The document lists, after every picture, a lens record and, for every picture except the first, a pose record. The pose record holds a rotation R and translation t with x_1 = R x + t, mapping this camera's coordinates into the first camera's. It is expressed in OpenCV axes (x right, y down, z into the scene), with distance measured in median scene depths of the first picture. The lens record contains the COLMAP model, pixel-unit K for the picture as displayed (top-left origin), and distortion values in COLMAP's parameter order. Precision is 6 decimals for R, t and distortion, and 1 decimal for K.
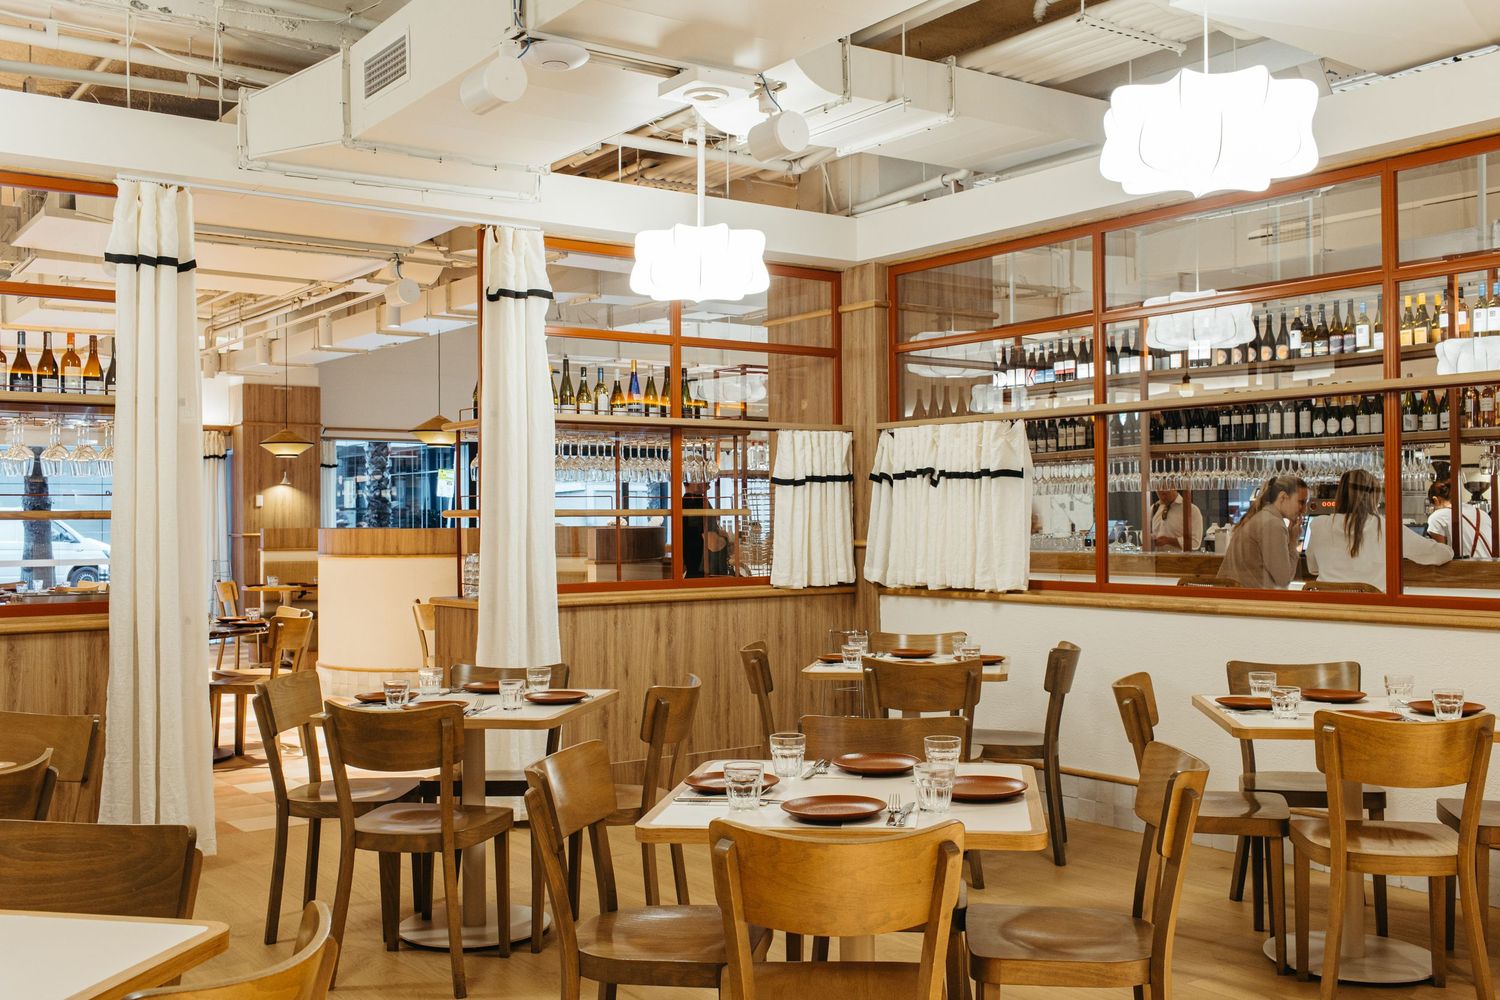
lens RADIAL K [[1504.5, 0, 745.6], [0, 1504.5, 492.9], [0, 0, 1]] dist [0.008857, 0.000000]
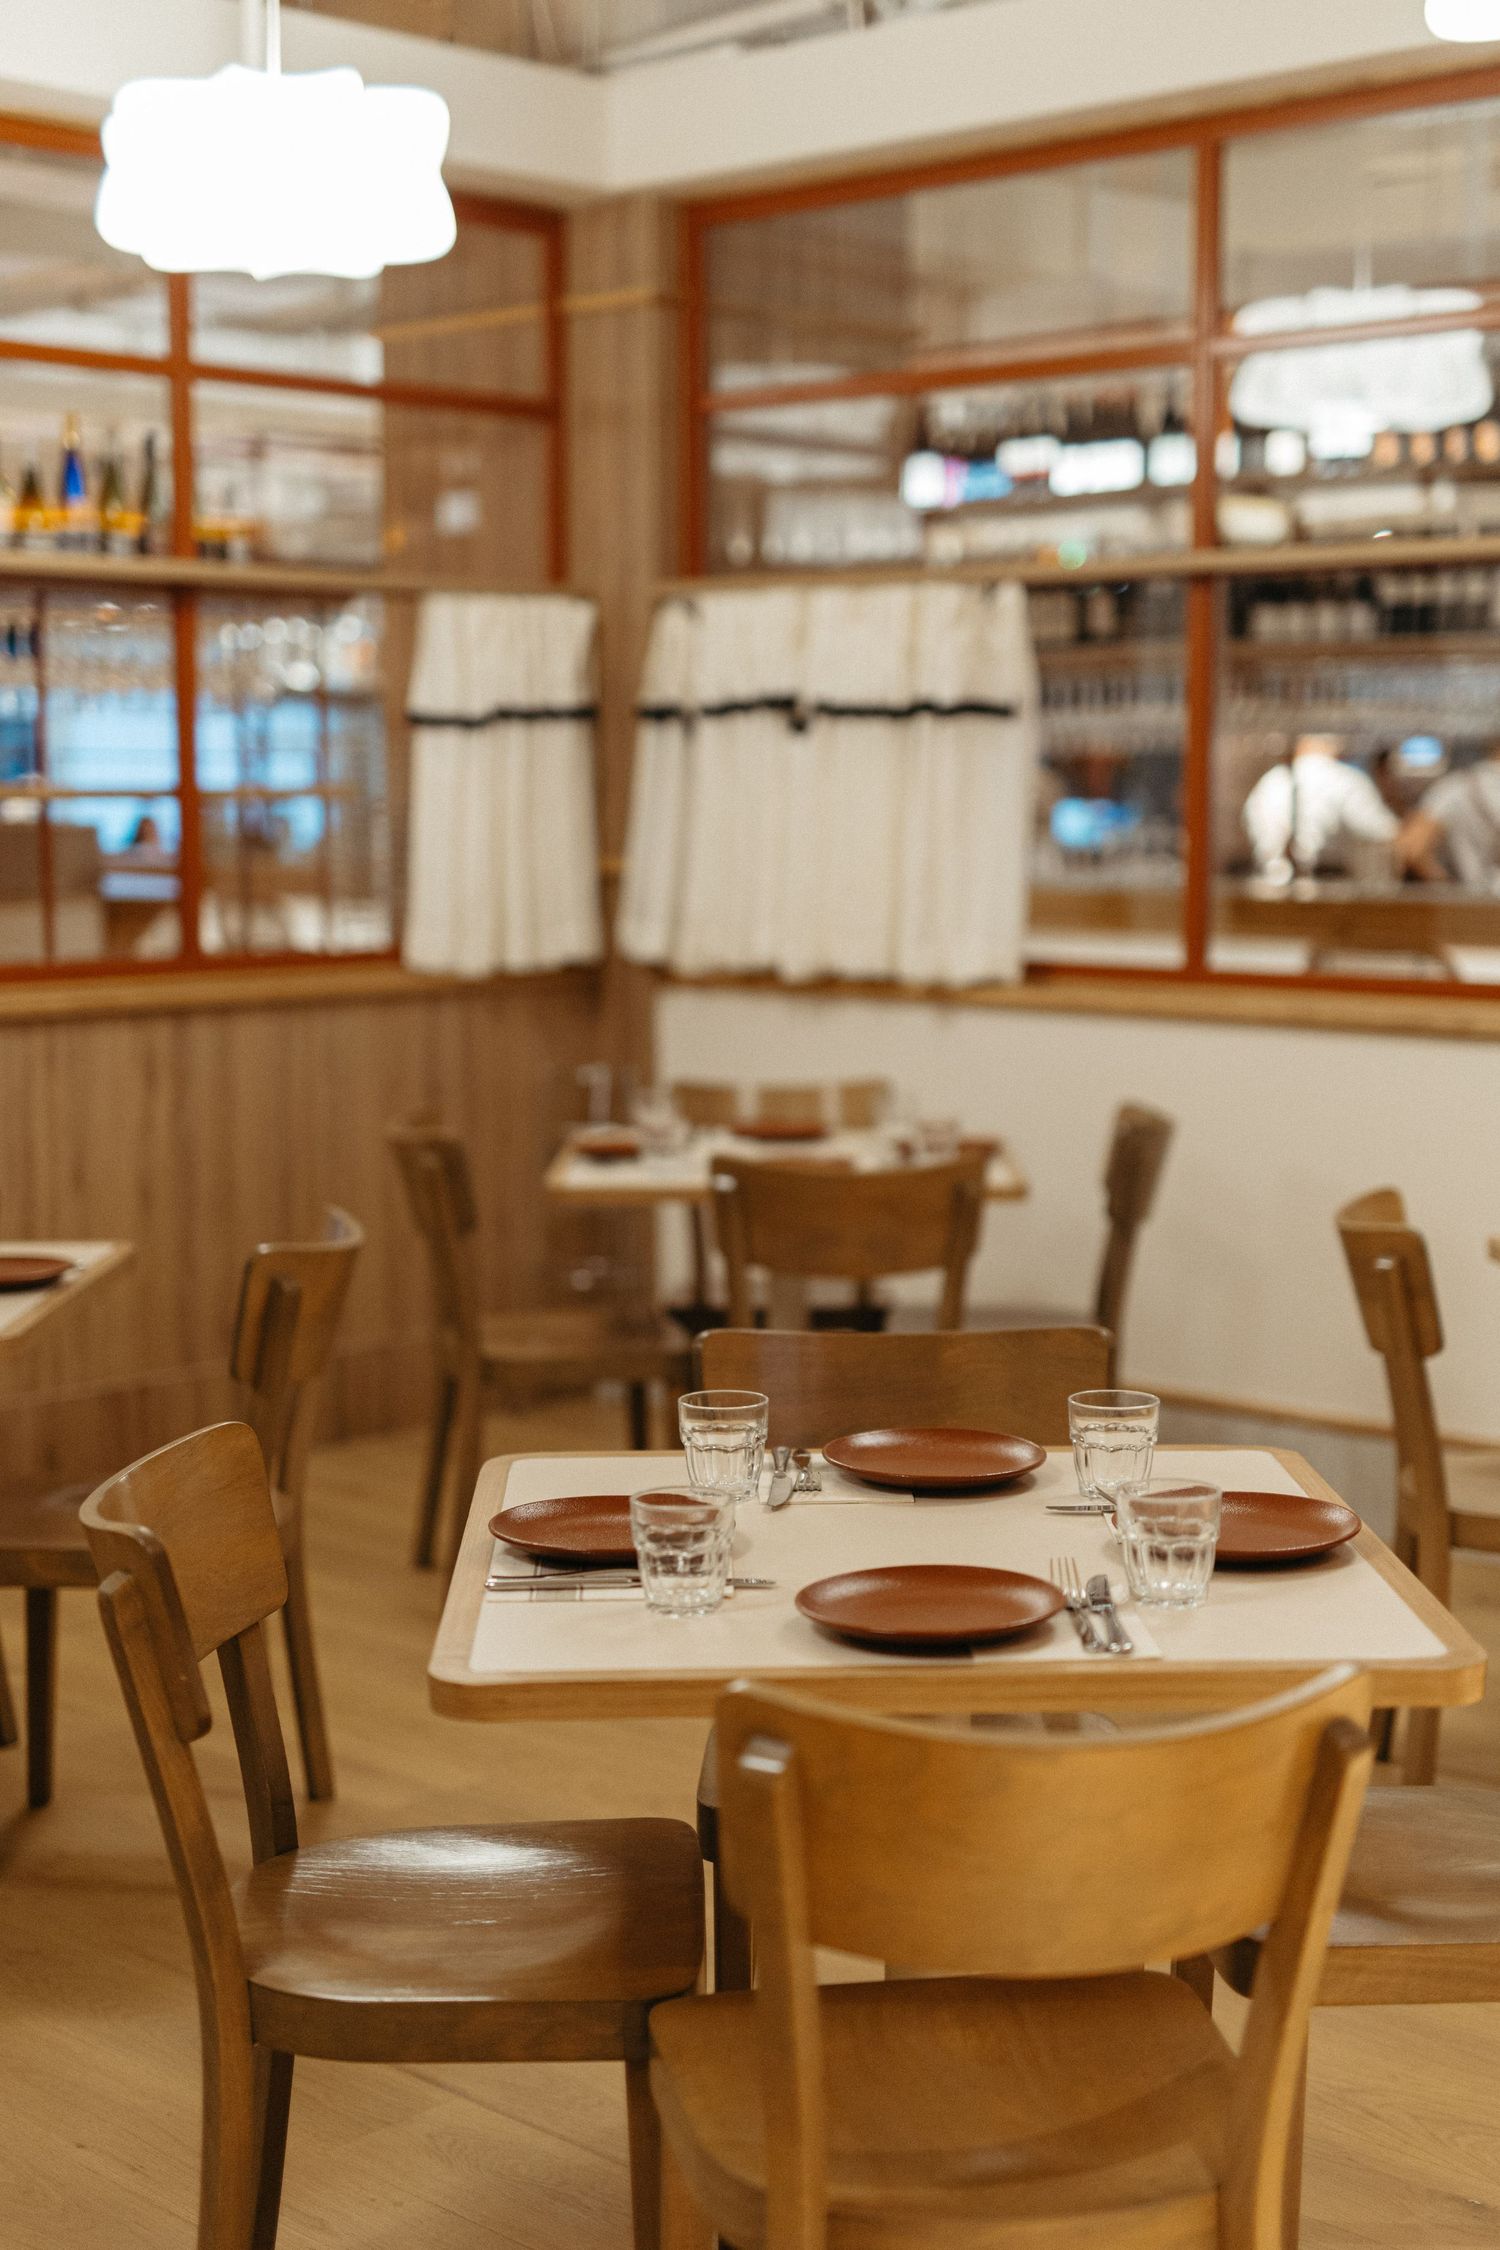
lens RADIAL K [[3246.8, 0, 767.5], [0, 3246.8, 1141.2], [0, 0, 1]] dist [0.004607, 0.000000]
pose [[0.981389, -0.012814, 0.191600, -0.062784], [-0.011715, 0.991918, 0.126341, -0.006965], [-0.191670, -0.126234, 0.973307, 0.089252]]
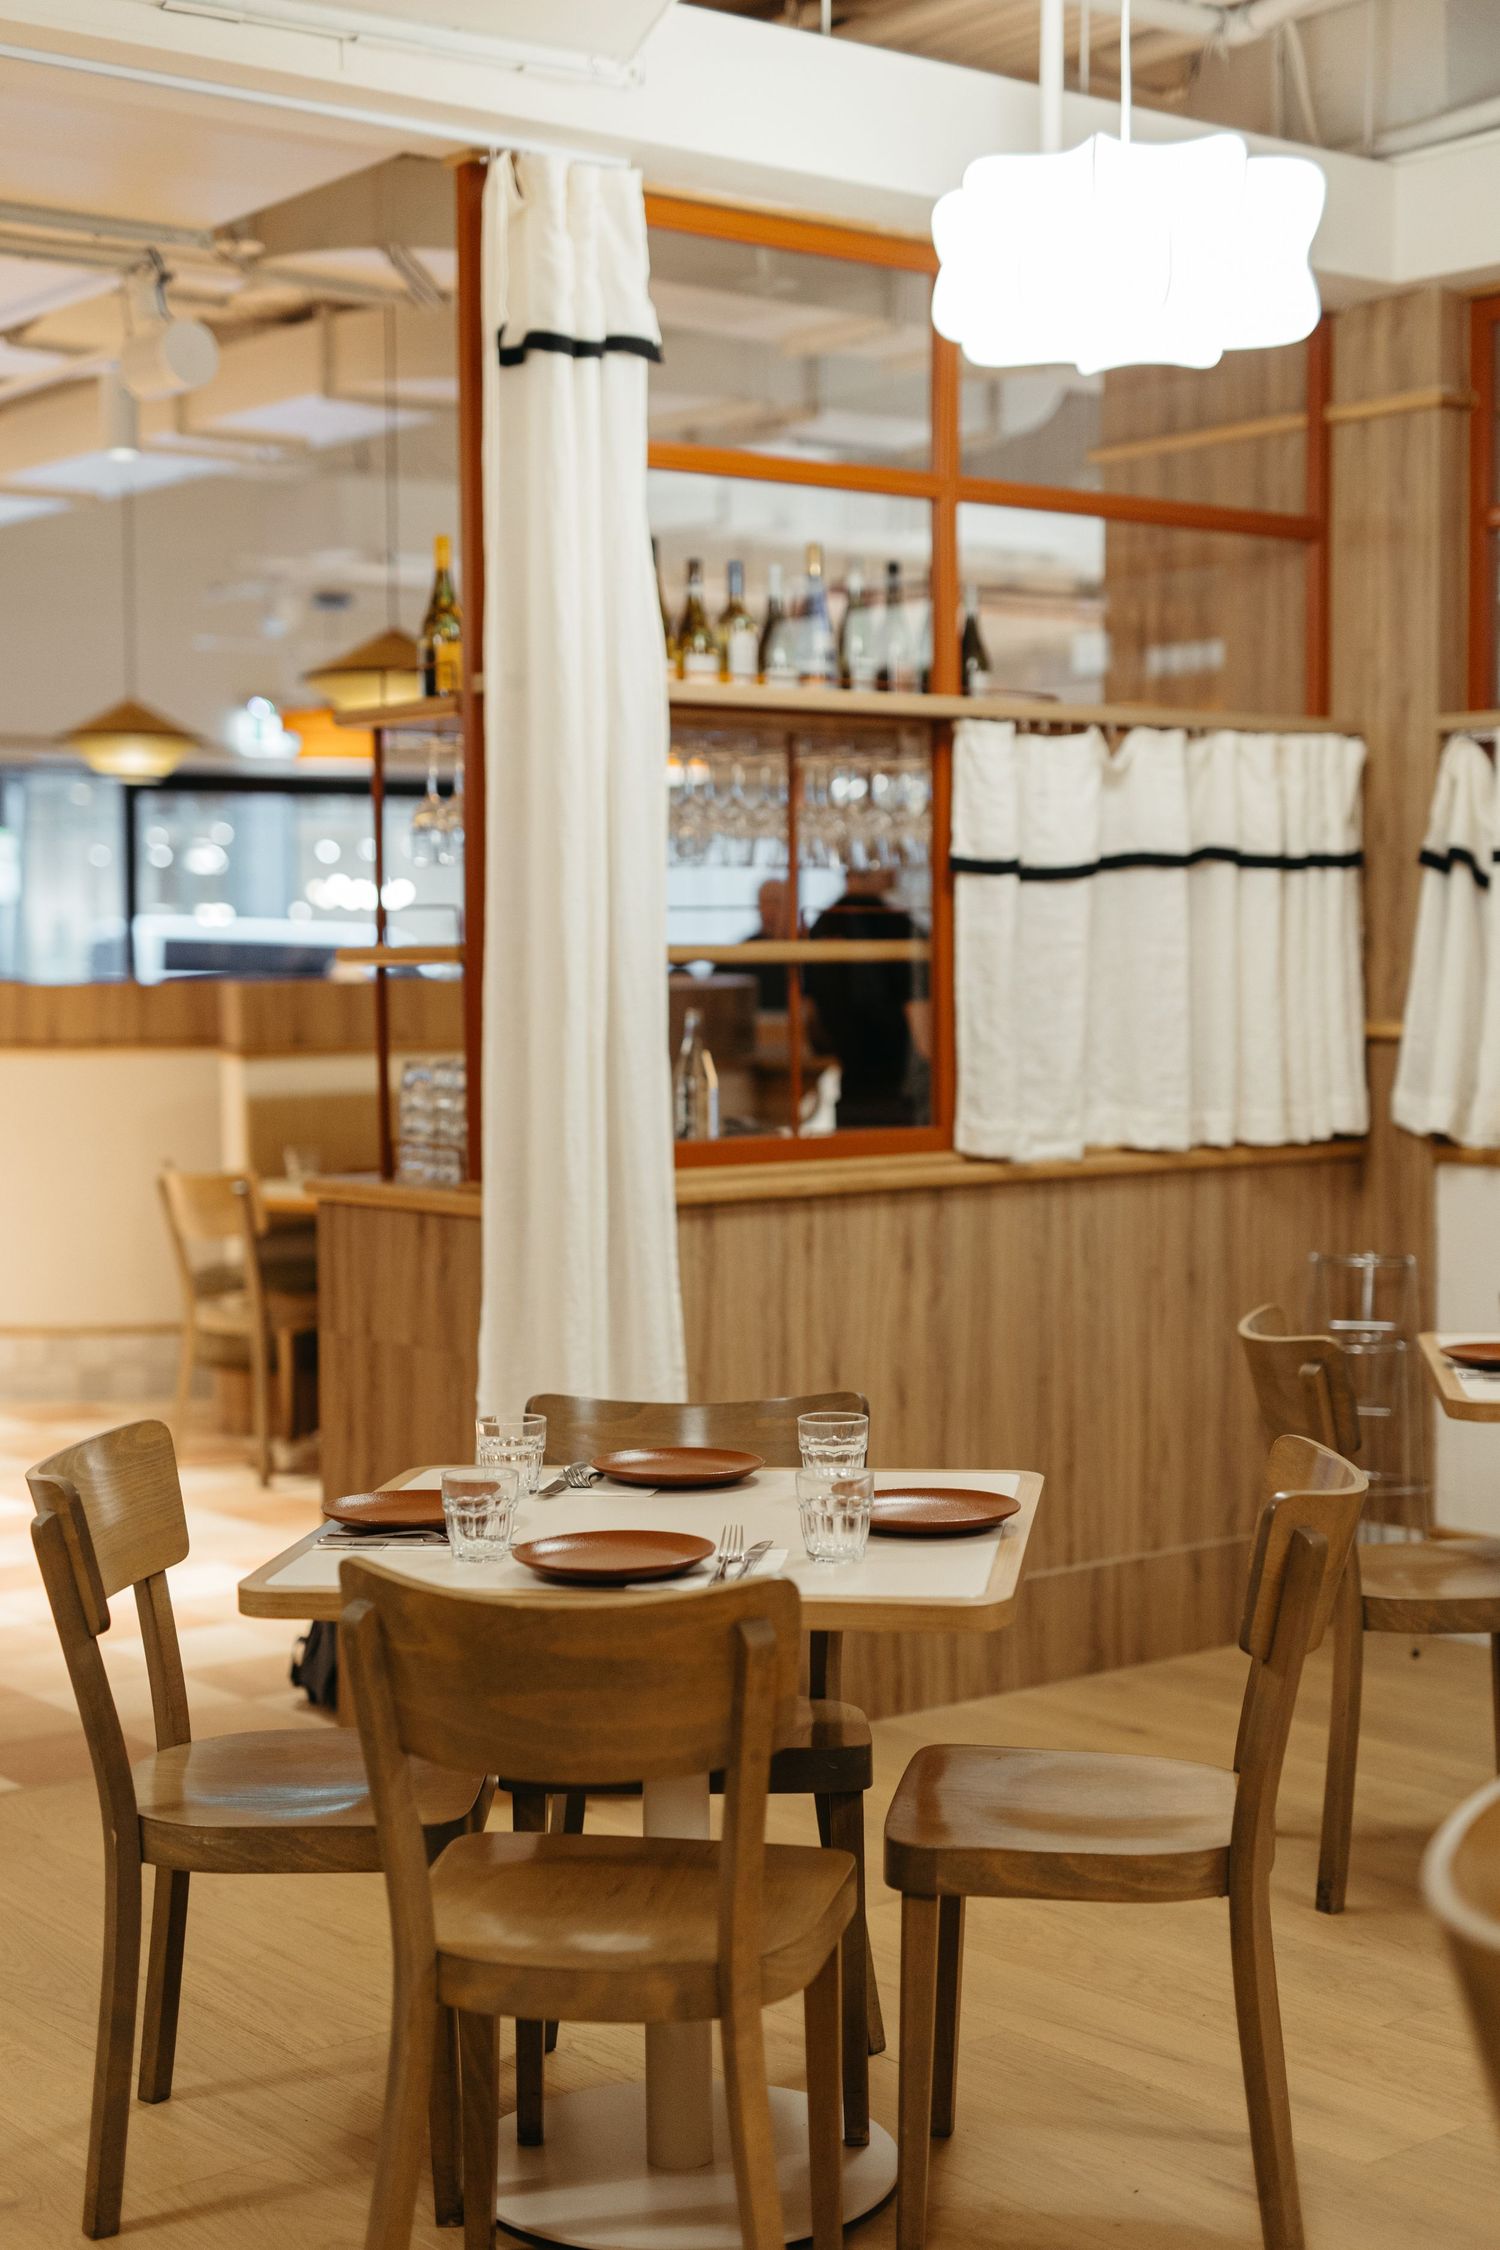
lens RADIAL K [[3246.8, 0, 729.7], [0, 3246.8, 1138.1], [0, 0, 1]] dist [0.004607, 0.000000]
pose [[0.998444, -0.000418, 0.055756, -0.147501], [-0.004060, 0.996772, 0.080186, -0.005169], [-0.055609, -0.080288, 0.995219, 0.193810]]
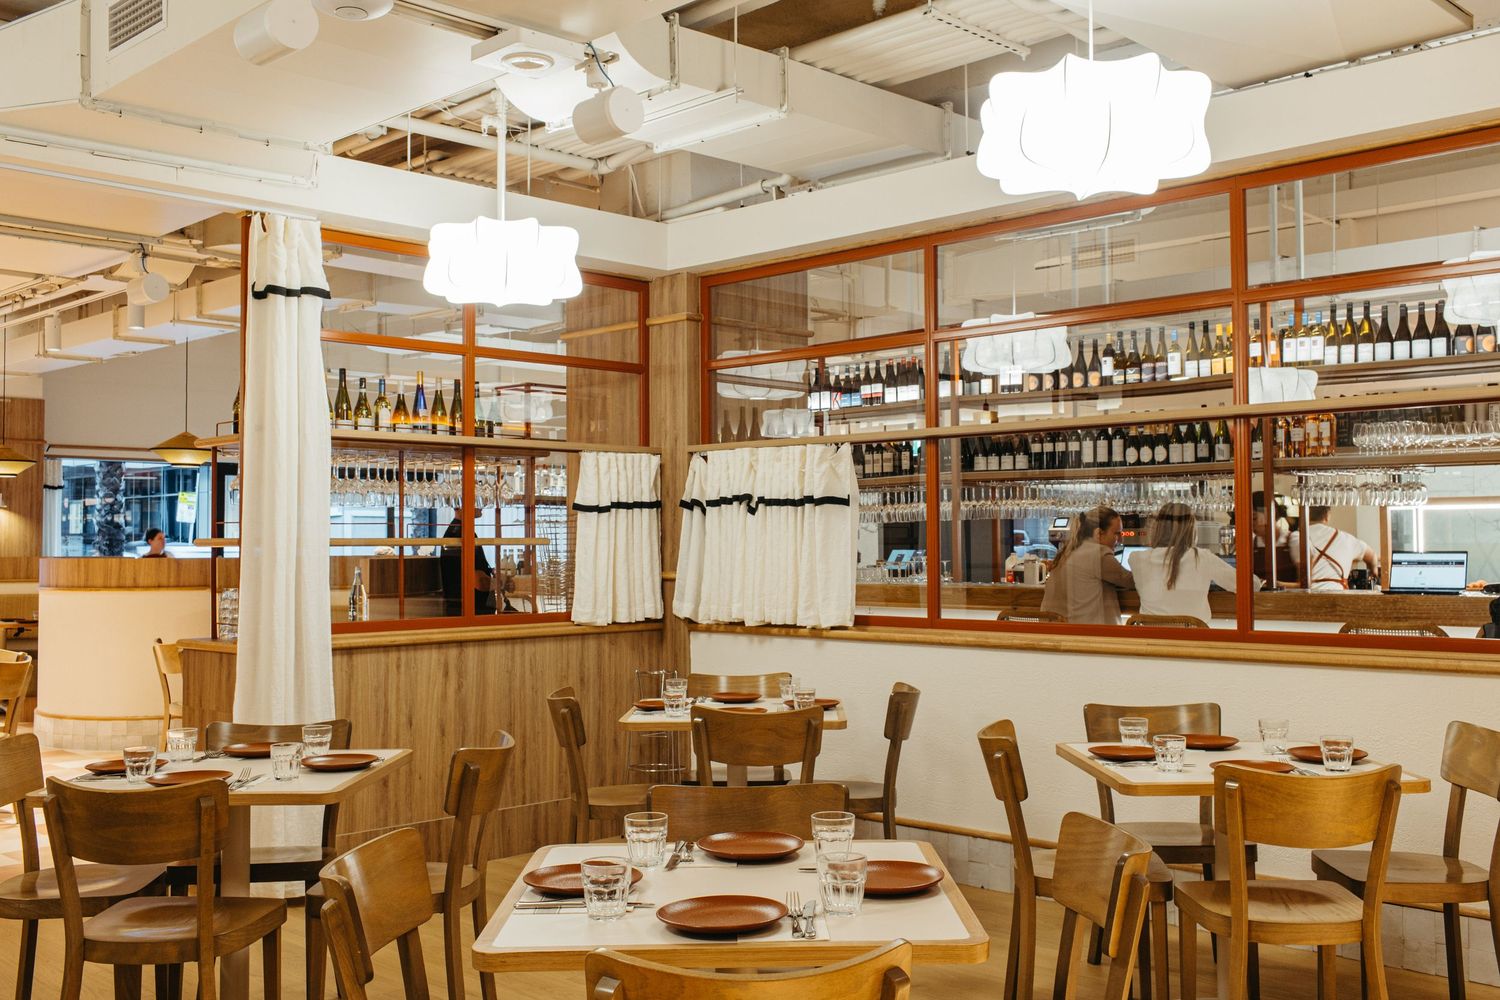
lens RADIAL K [[1504.5, 0, 763.7], [0, 1504.5, 481.4], [0, 0, 1]] dist [0.008857, 0.000000]
pose [[0.985350, 0.009175, 0.170297, -0.025840], [-0.004823, 0.999652, -0.025949, -0.000474], [-0.170476, 0.024748, 0.985051, 0.087117]]
